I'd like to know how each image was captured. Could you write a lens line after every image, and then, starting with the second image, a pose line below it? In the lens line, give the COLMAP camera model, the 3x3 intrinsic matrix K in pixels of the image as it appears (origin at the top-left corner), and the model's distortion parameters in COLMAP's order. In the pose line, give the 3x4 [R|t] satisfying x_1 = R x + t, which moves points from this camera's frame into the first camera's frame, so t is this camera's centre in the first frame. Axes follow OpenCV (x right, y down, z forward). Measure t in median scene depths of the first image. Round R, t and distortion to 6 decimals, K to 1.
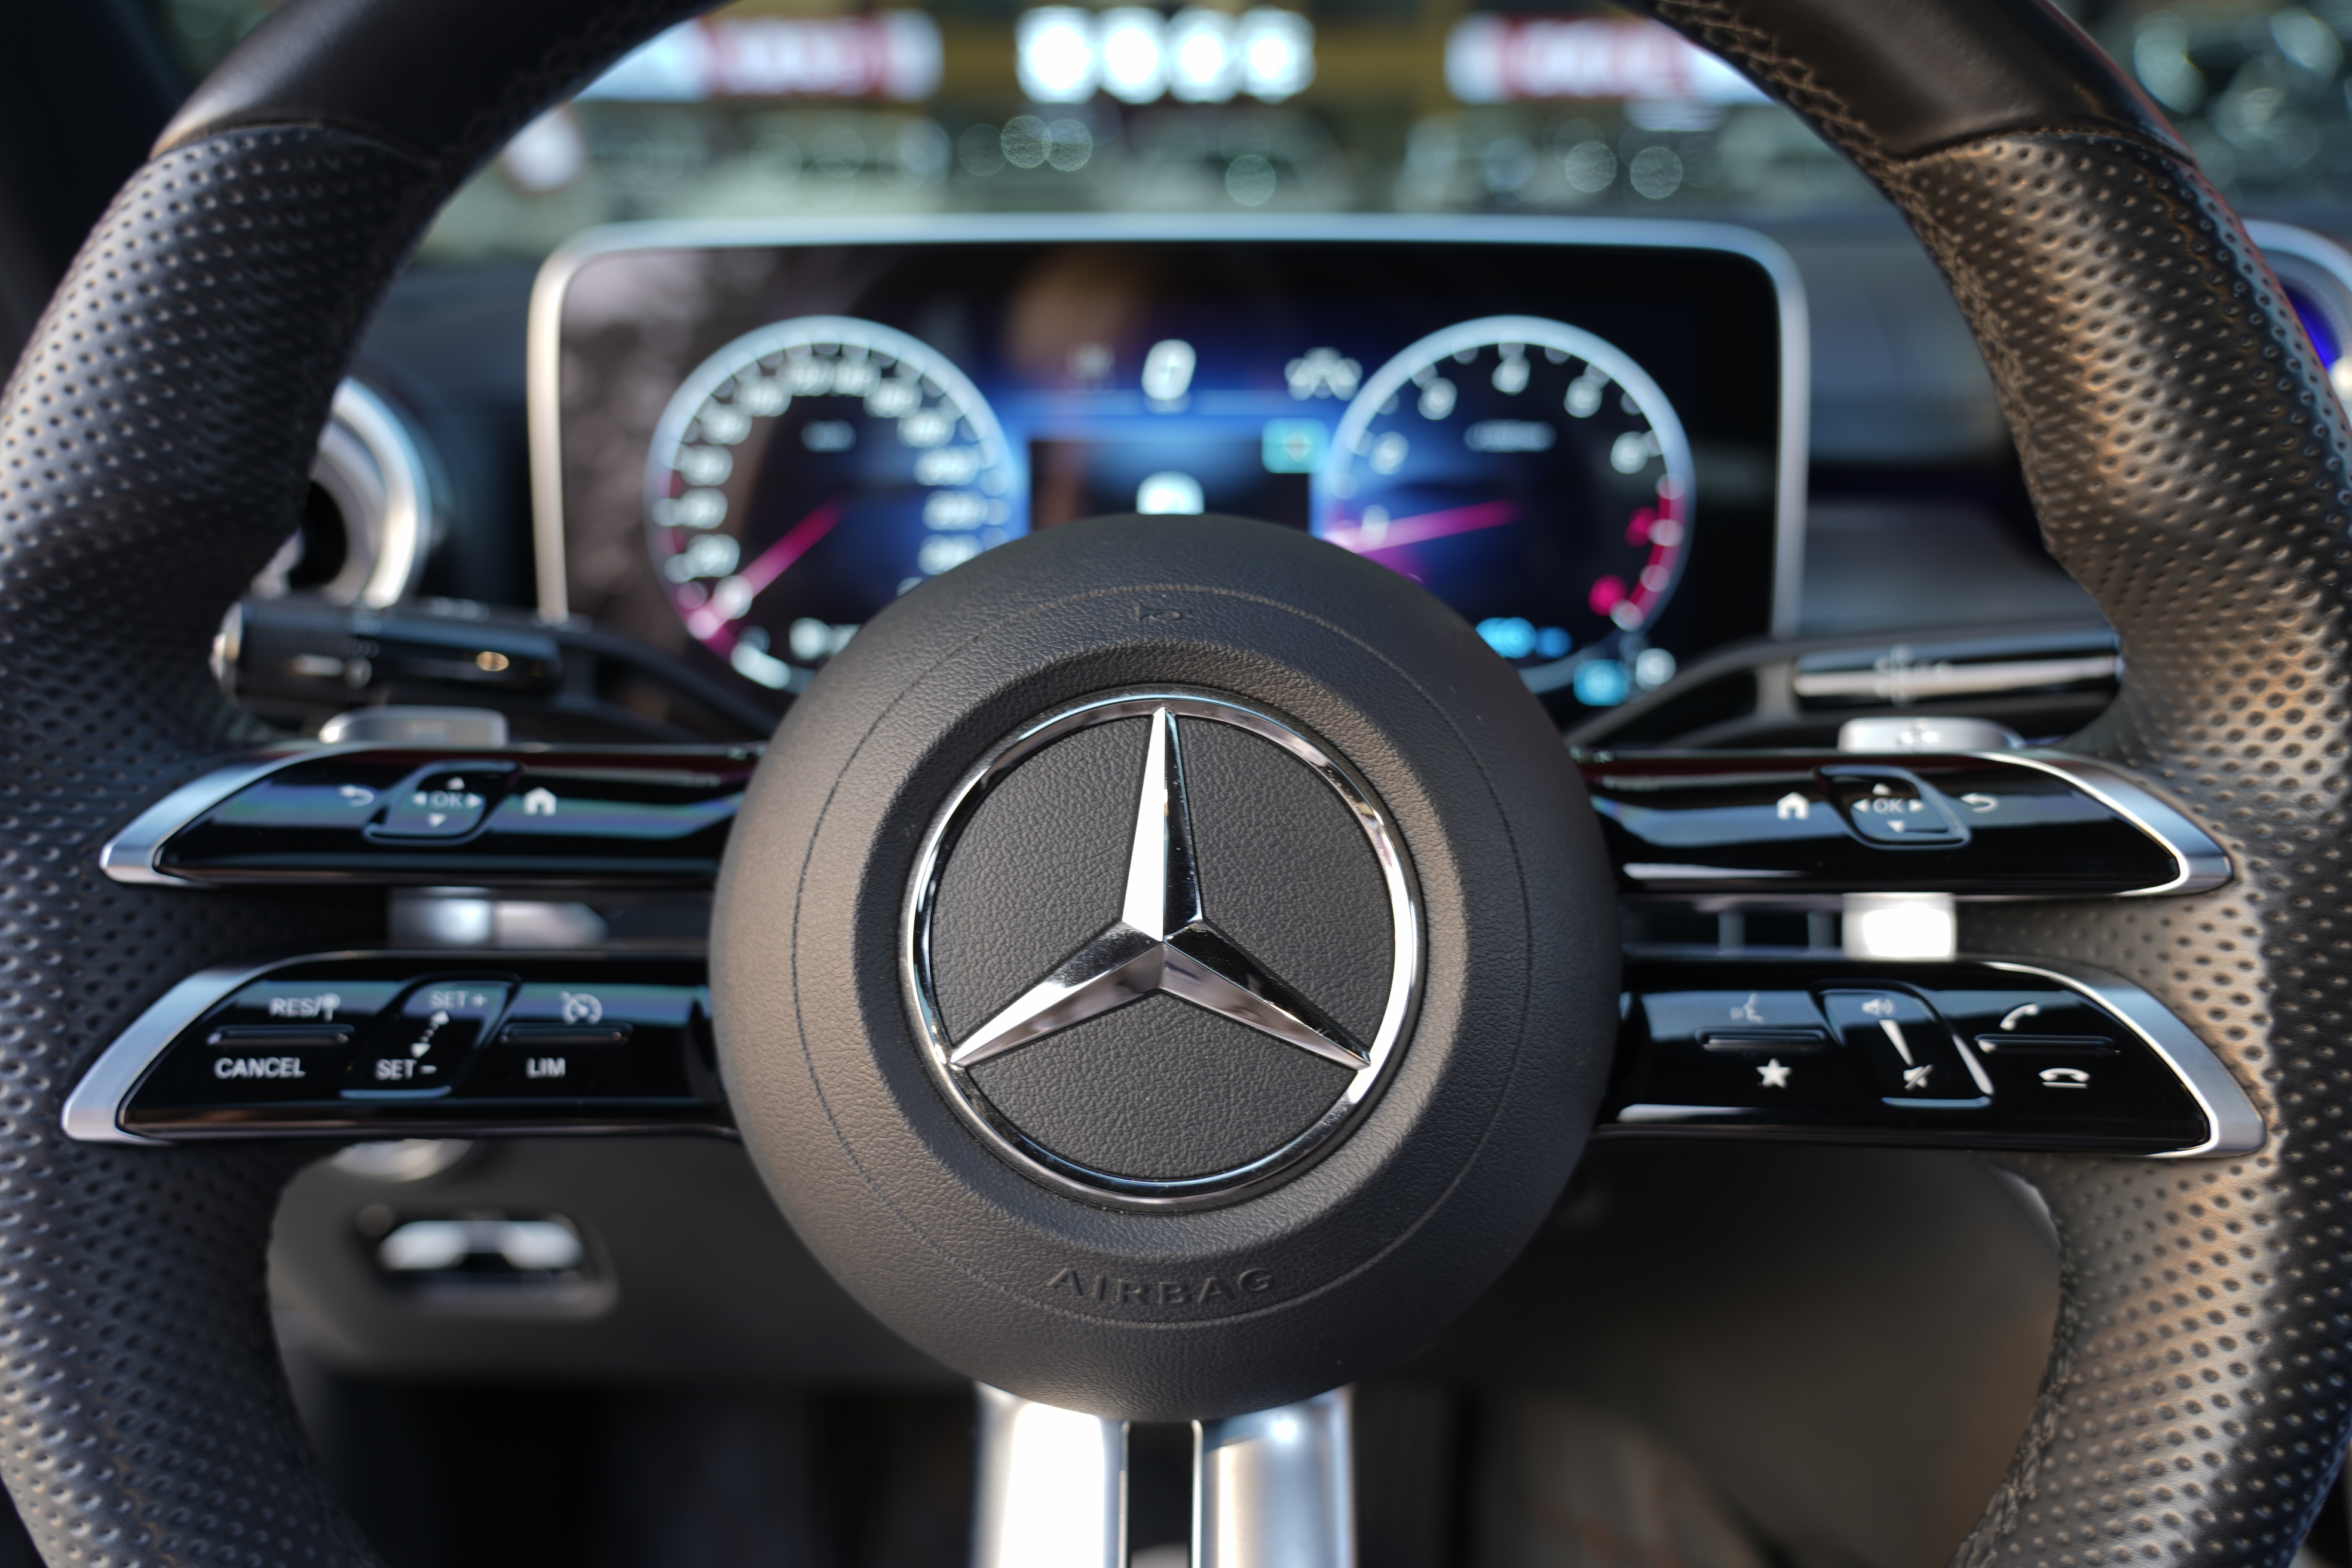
lens RADIAL K [[1871.9, 0, 1181.7], [0, 1871.9, 788.9], [0, 0, 1]] dist [0.016131, 0.012541]
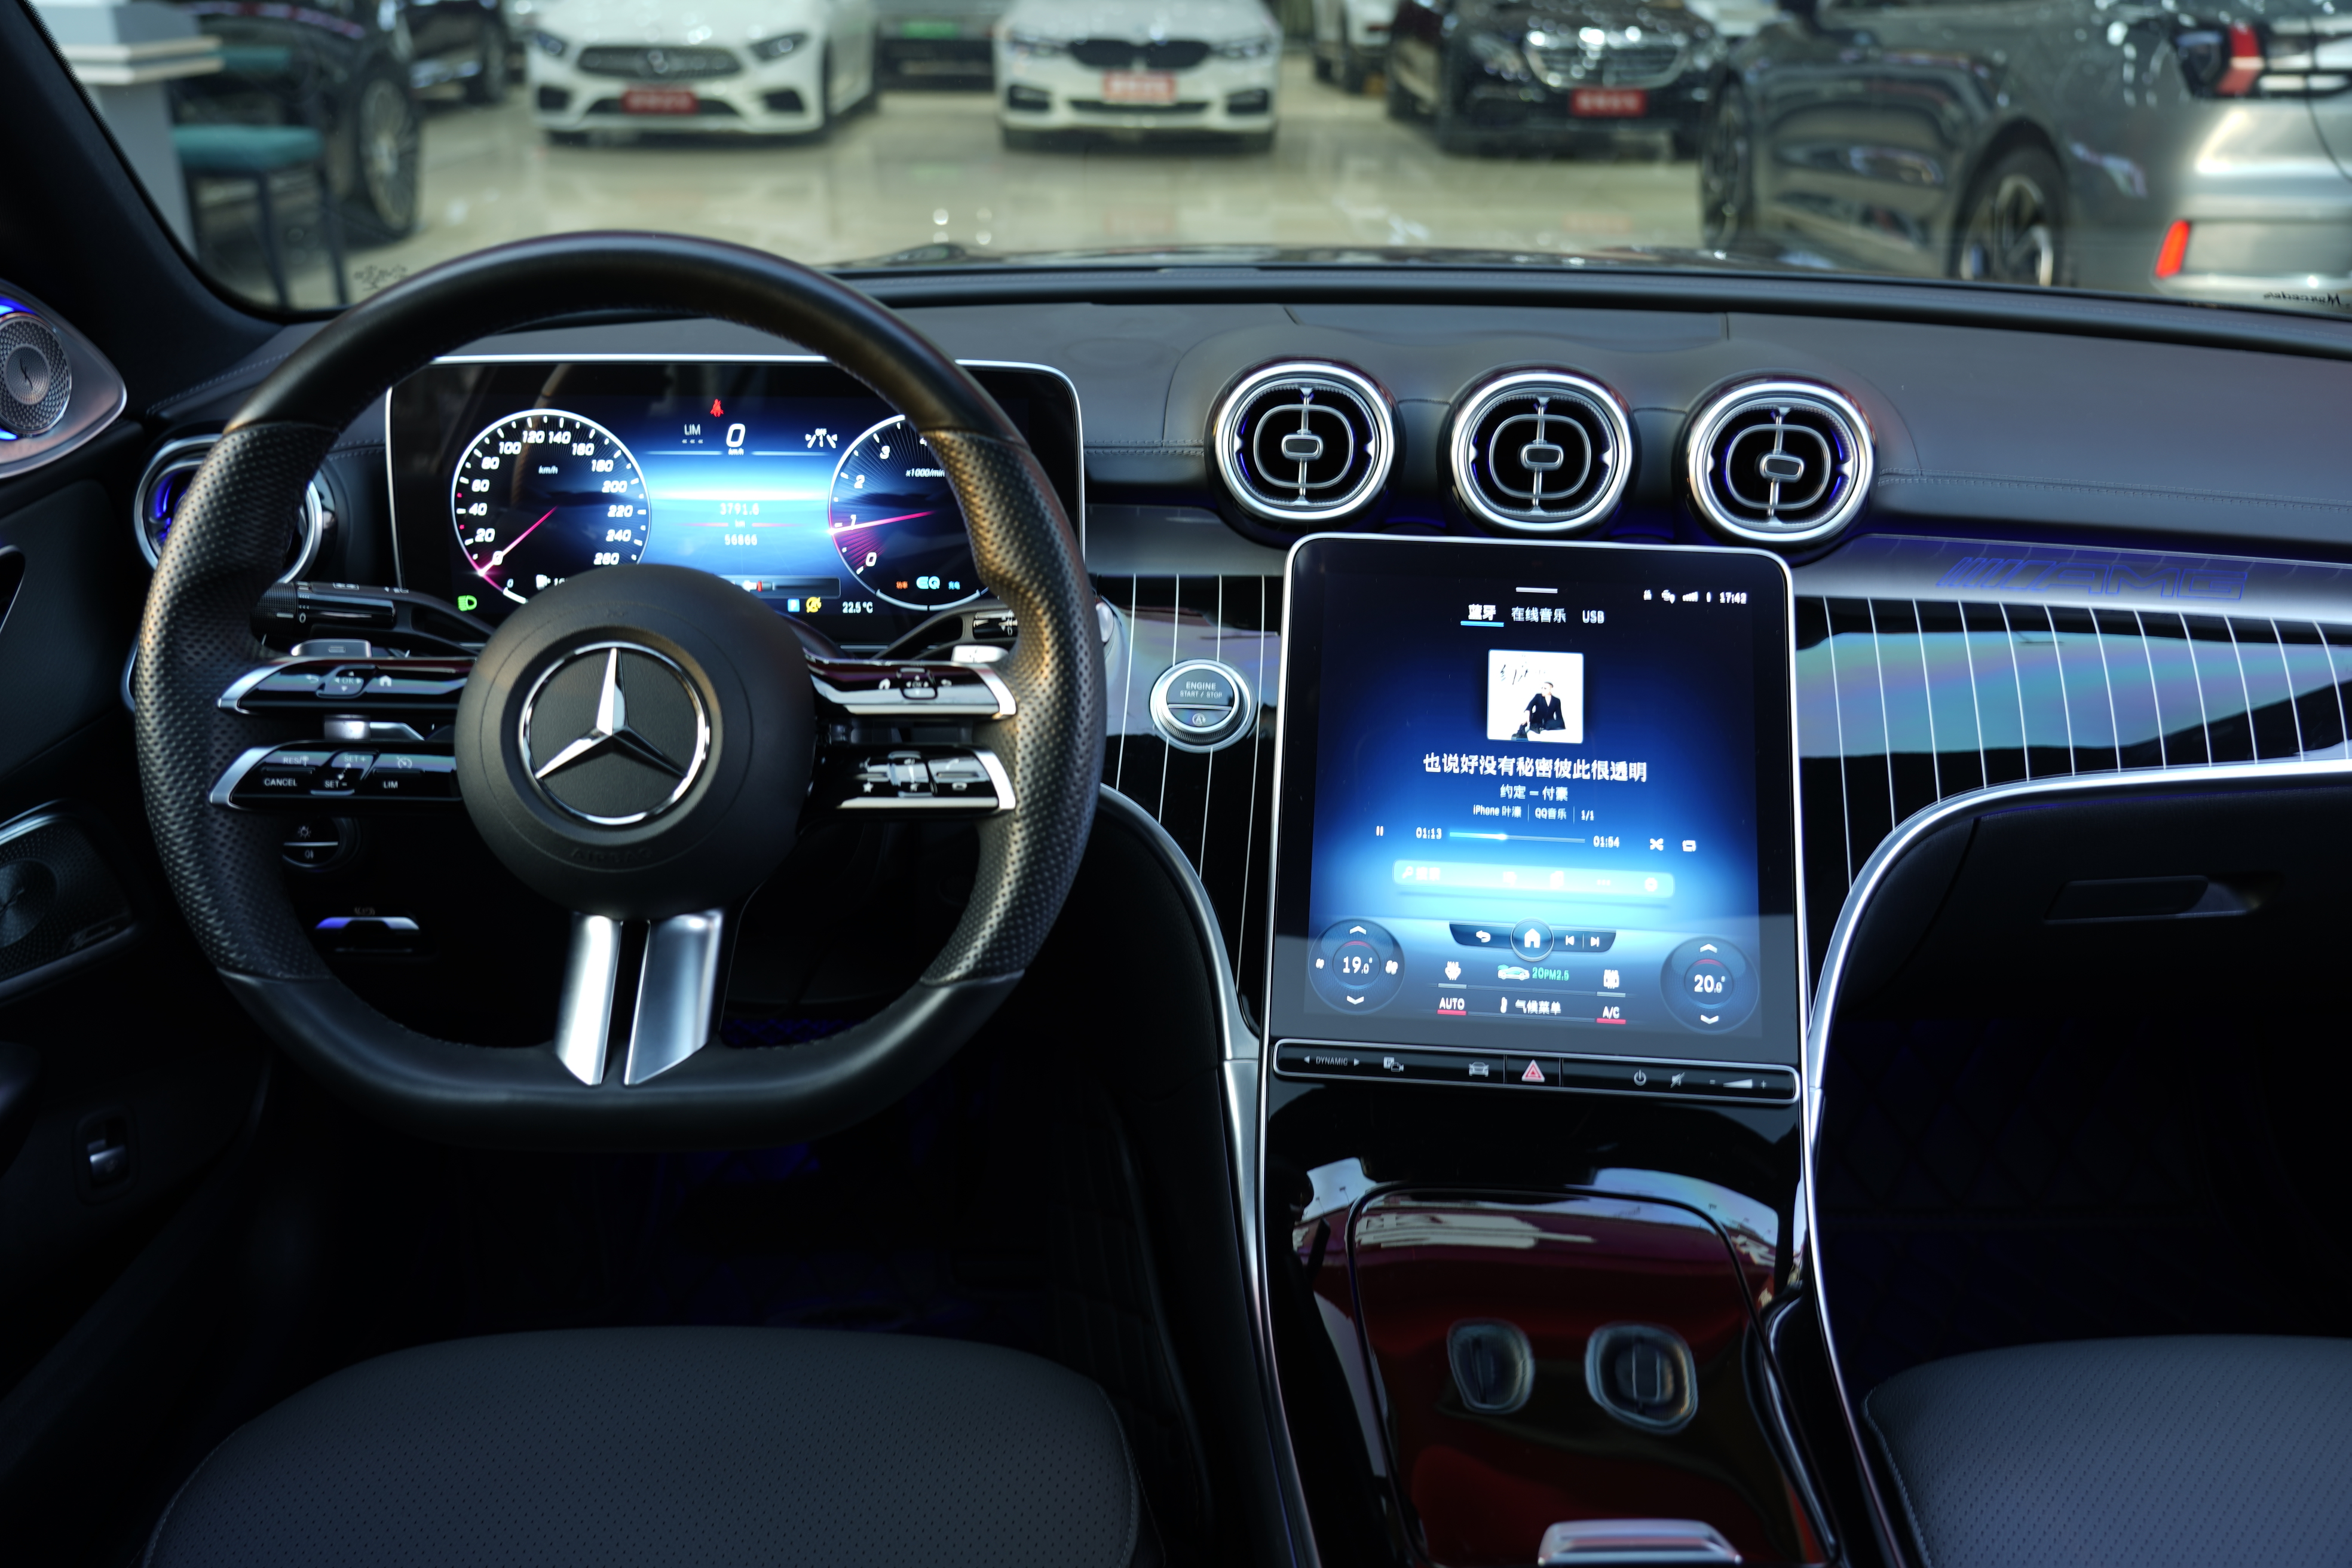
lens RADIAL K [[2010.4, 0, 1189.2], [0, 2010.4, 786.2], [0, 0, 1]] dist [0.009754, 0.013373]
pose [[0.999353, 0.001290, 0.035934, 0.363265], [-0.004166, 0.996781, 0.080064, -0.041602], [-0.035715, -0.080162, 0.996142, -0.990151]]
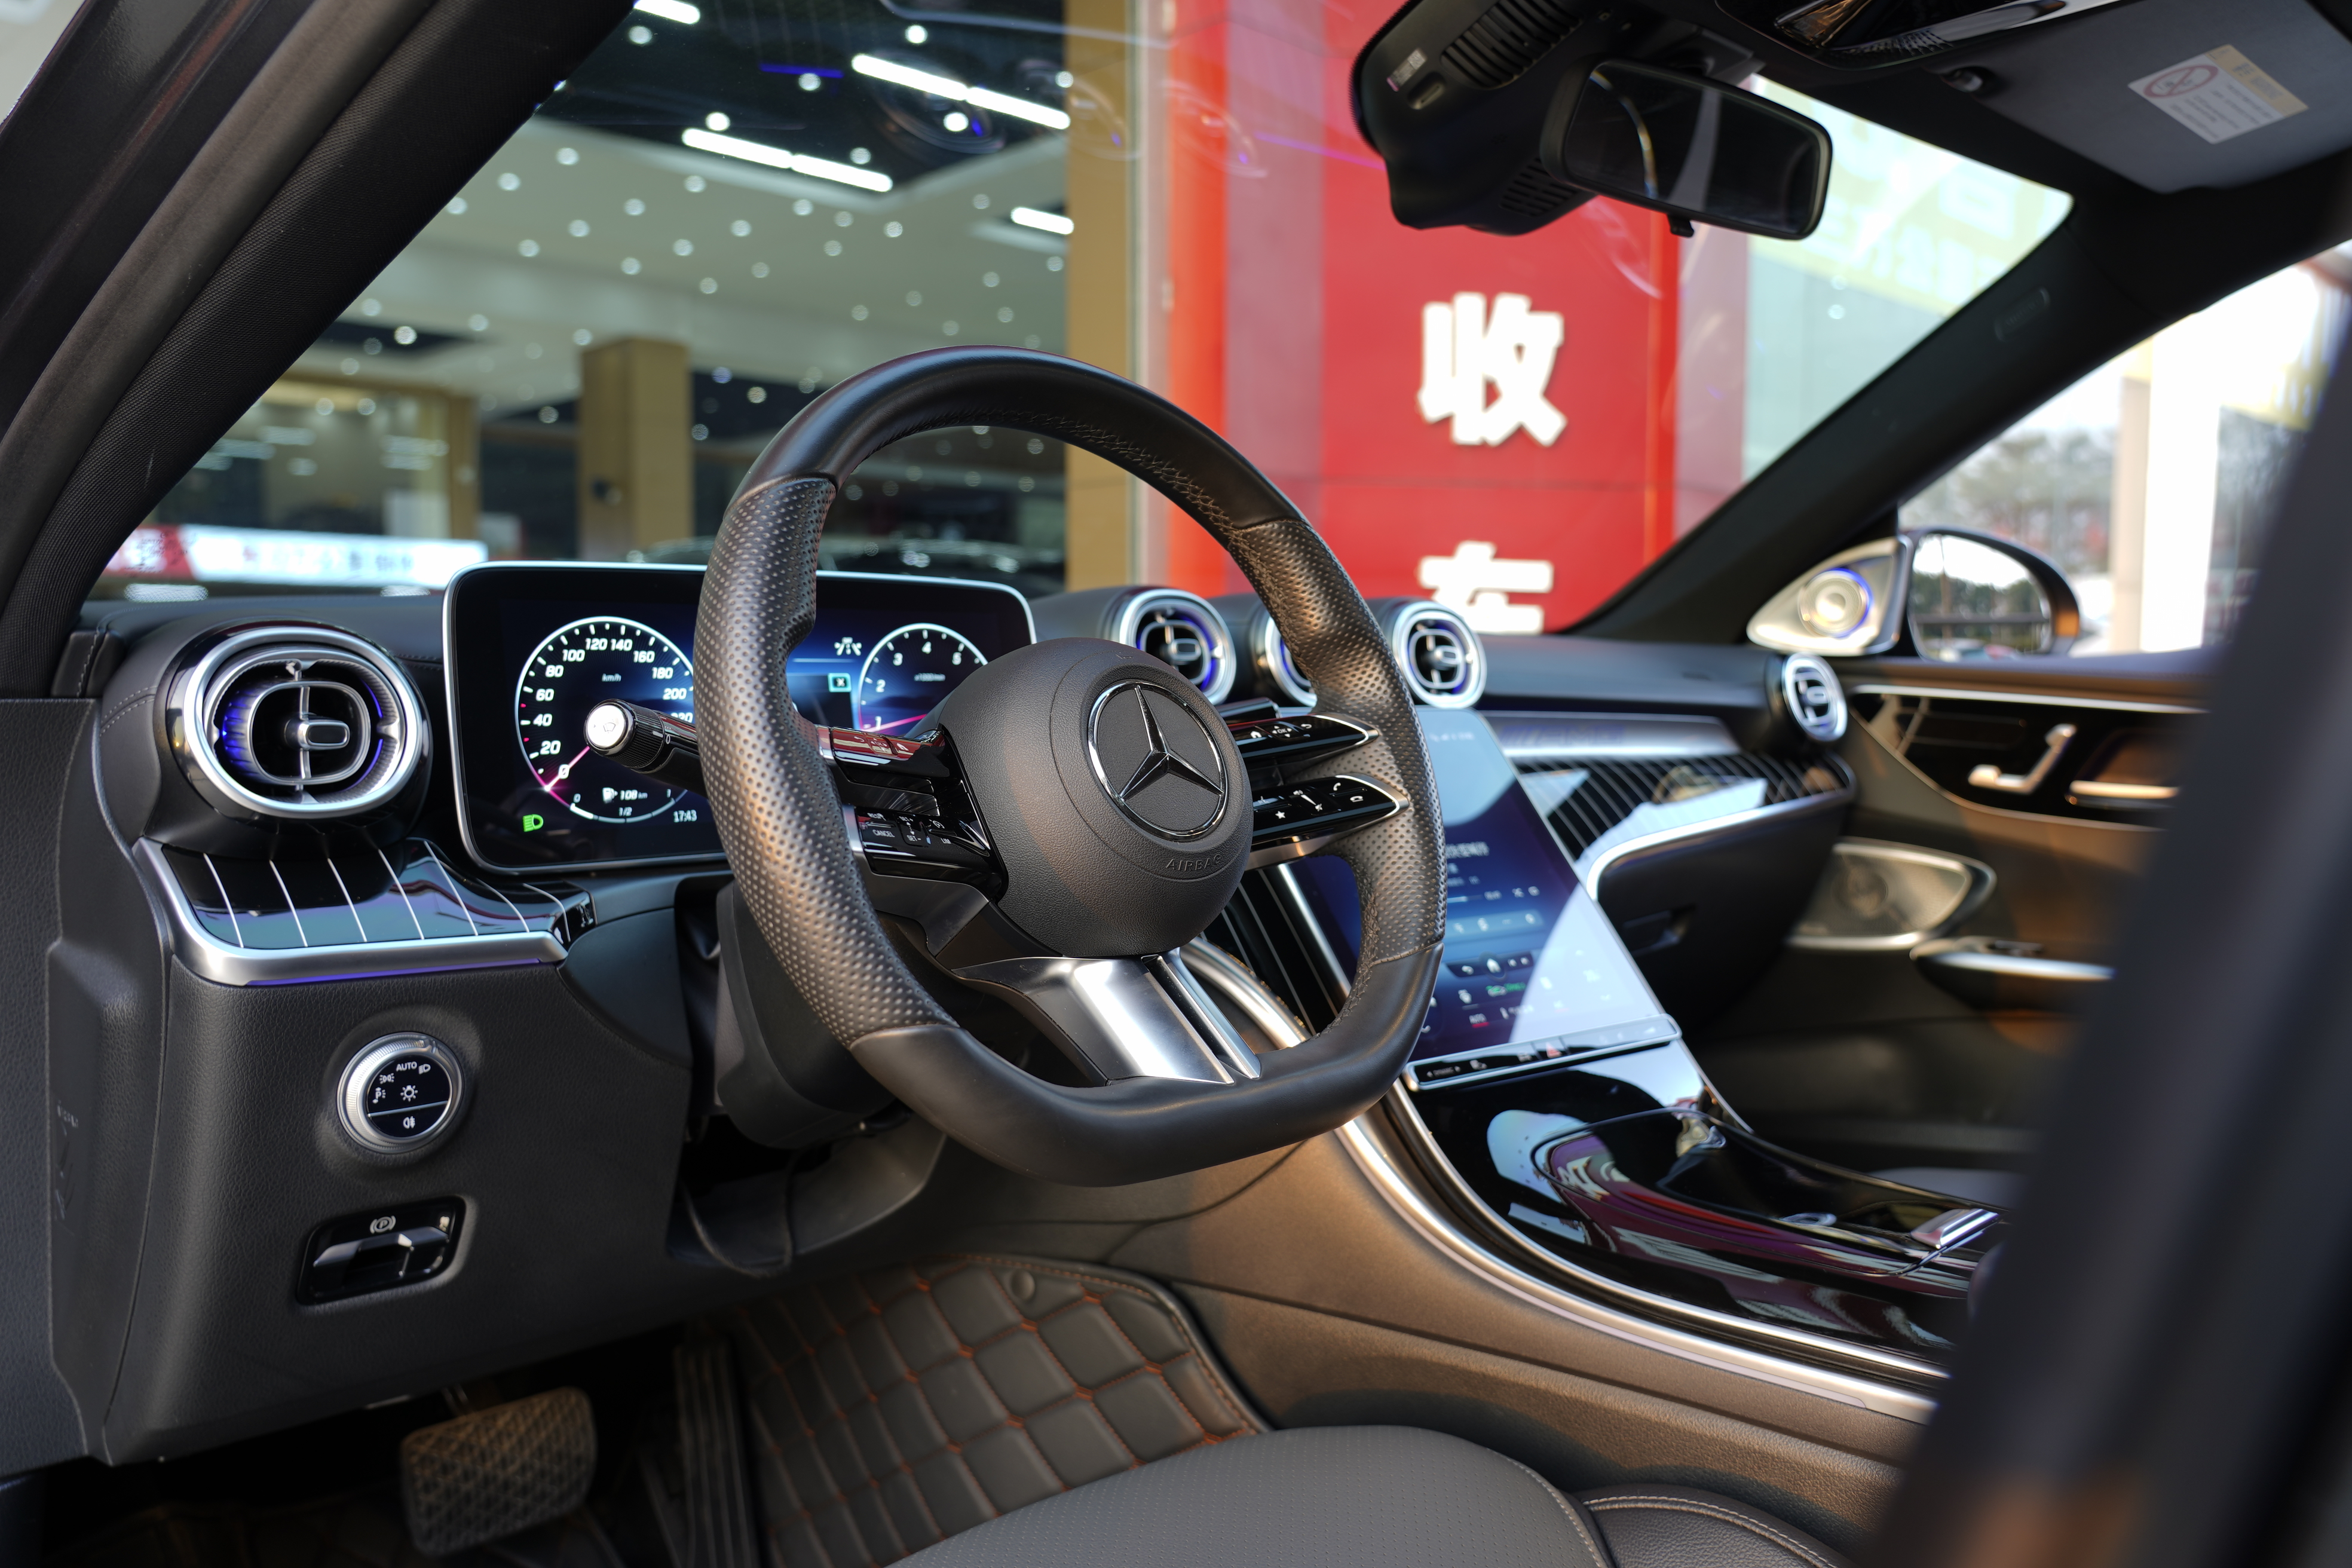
lens RADIAL K [[1765.1, 0, 1185.4], [0, 1765.1, 778.2], [0, 0, 1]] dist [0.034178, 0.001060]
pose [[0.716346, -0.043226, 0.696405, -0.961178], [0.215885, 0.962835, -0.162303, 0.285719], [-0.663507, 0.266609, 0.699055, -0.482291]]
